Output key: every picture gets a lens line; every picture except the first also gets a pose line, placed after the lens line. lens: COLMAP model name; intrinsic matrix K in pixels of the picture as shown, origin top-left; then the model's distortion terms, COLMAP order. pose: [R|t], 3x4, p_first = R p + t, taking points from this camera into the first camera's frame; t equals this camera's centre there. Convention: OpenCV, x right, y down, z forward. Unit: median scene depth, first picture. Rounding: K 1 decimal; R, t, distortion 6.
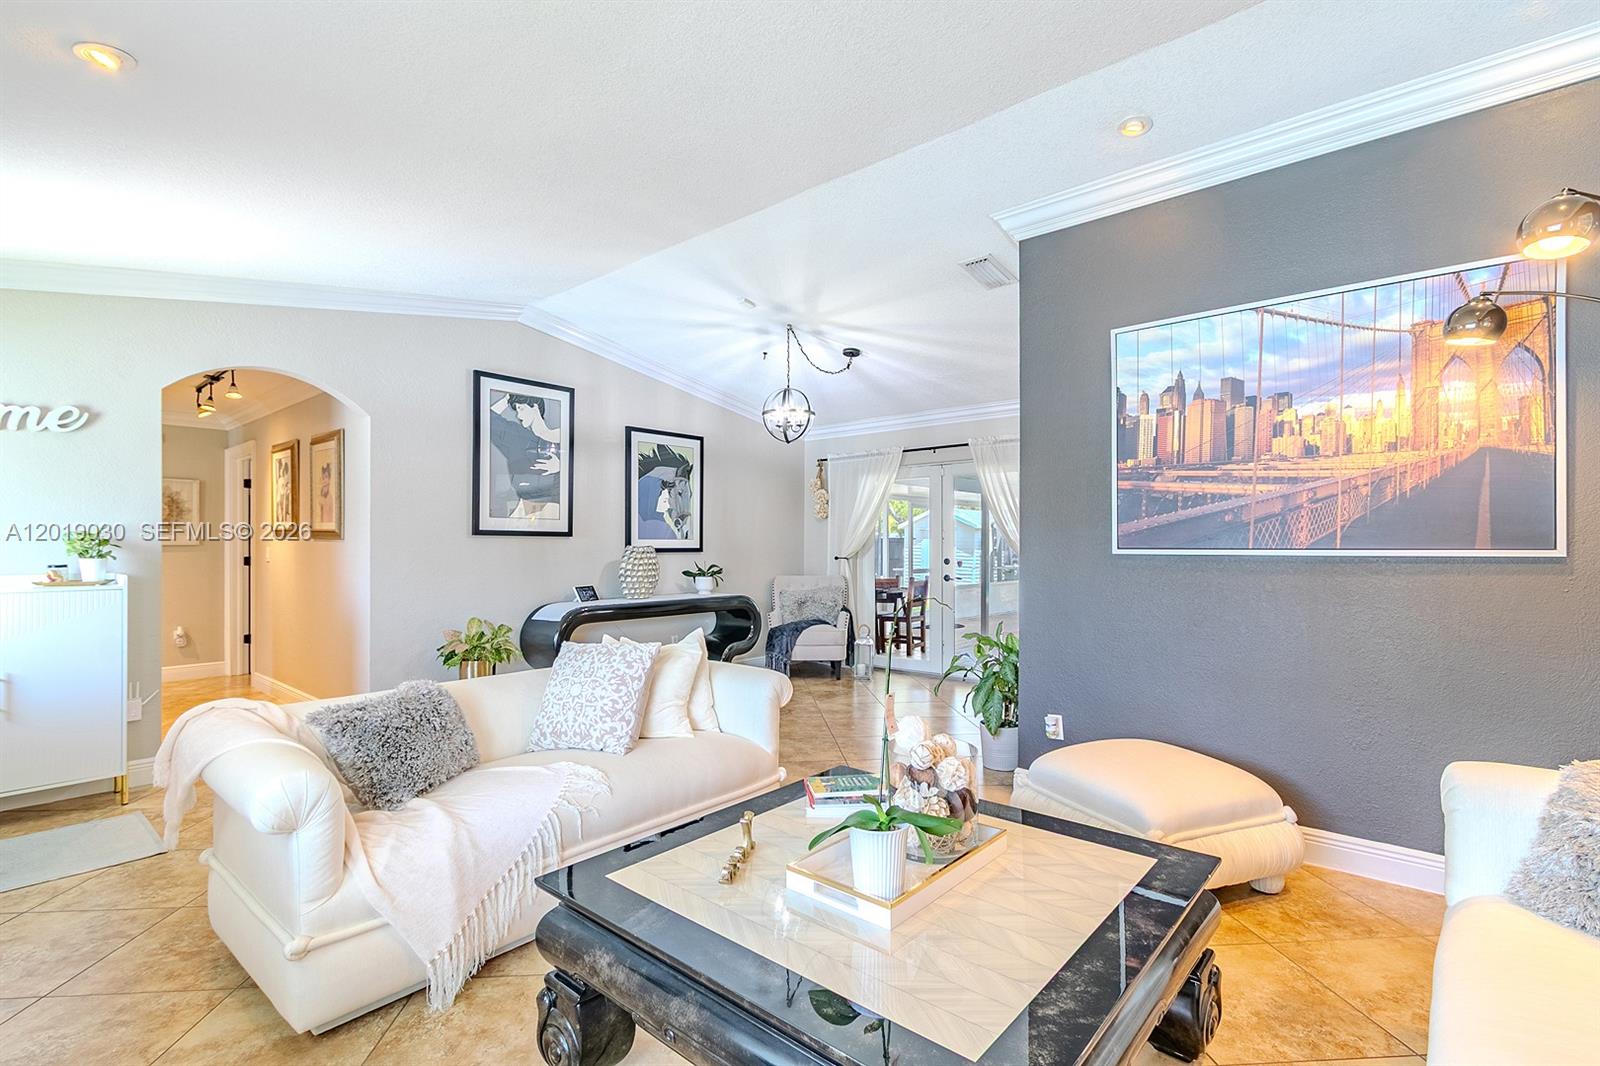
lens RADIAL K [[735.2, 0, 800.8], [0, 735.2, 538.2], [0, 0, 1]] dist [0.004546, -0.001353]
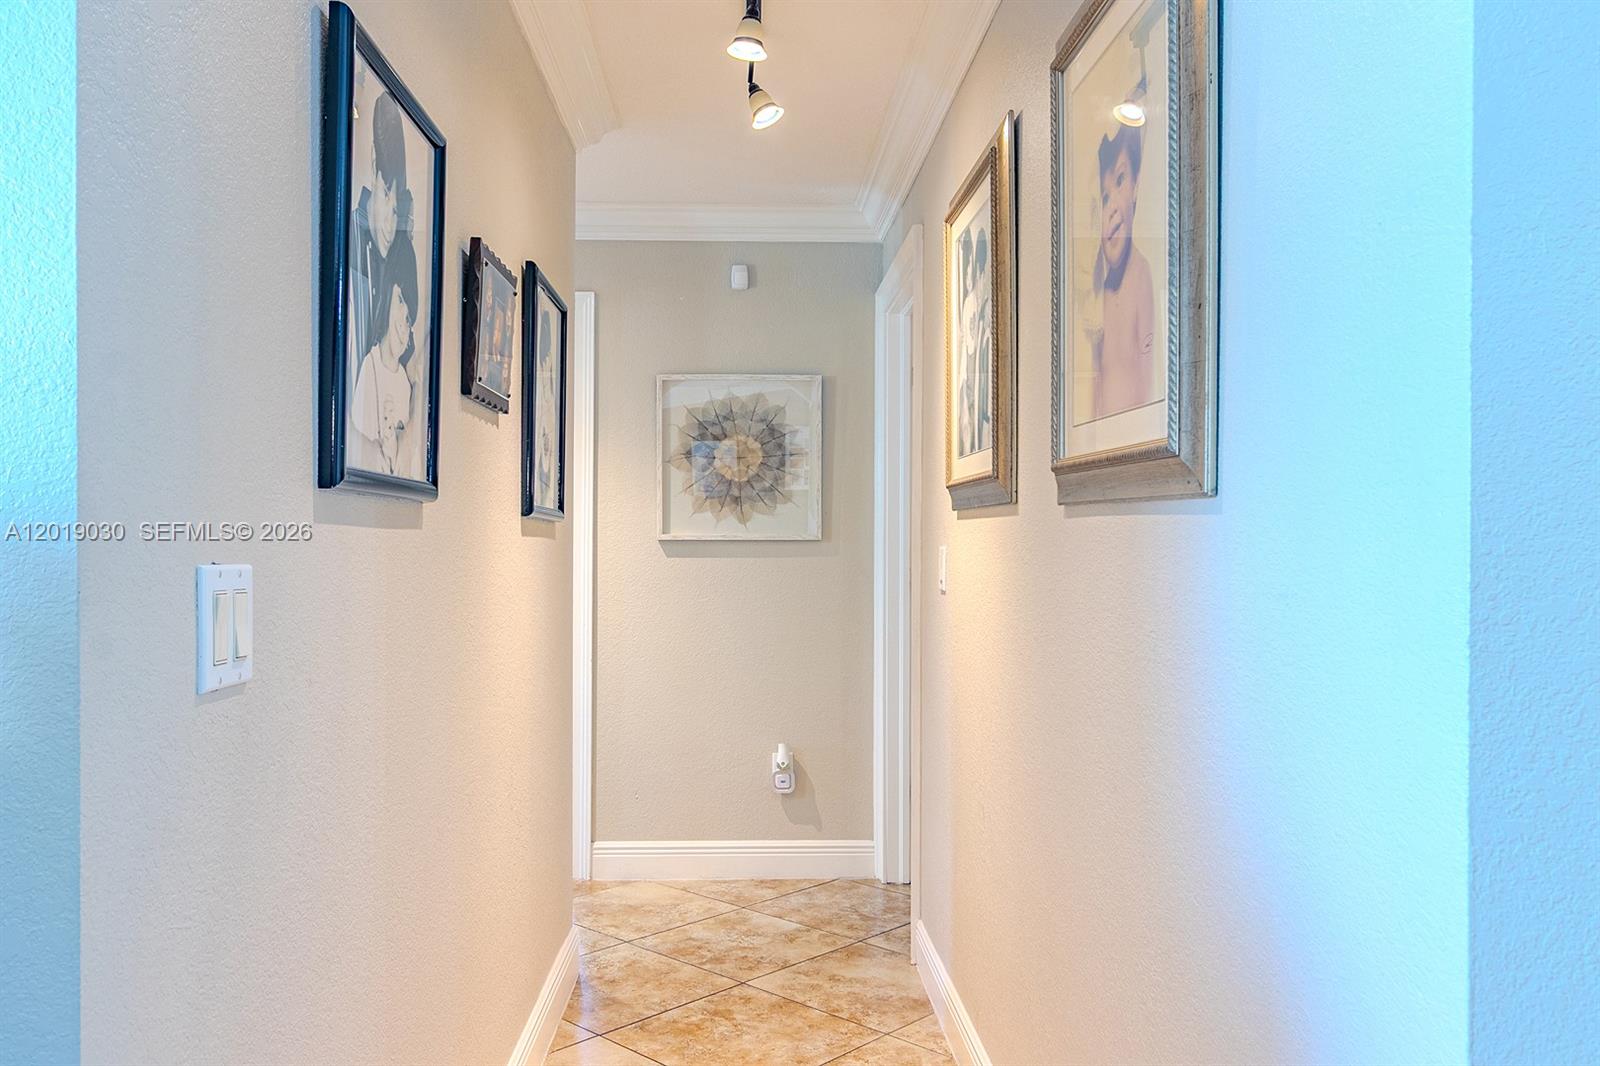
lens RADIAL K [[1243.2, 0, 799.4], [0, 1243.2, 537.1], [0, 0, 1]] dist [0.002685, 0.000080]
pose [[0.698830, -0.002648, -0.715283, -0.412267], [0.002854, 0.999996, -0.000913, 0.010190], [0.715282, -0.001403, 0.698834, 0.623848]]
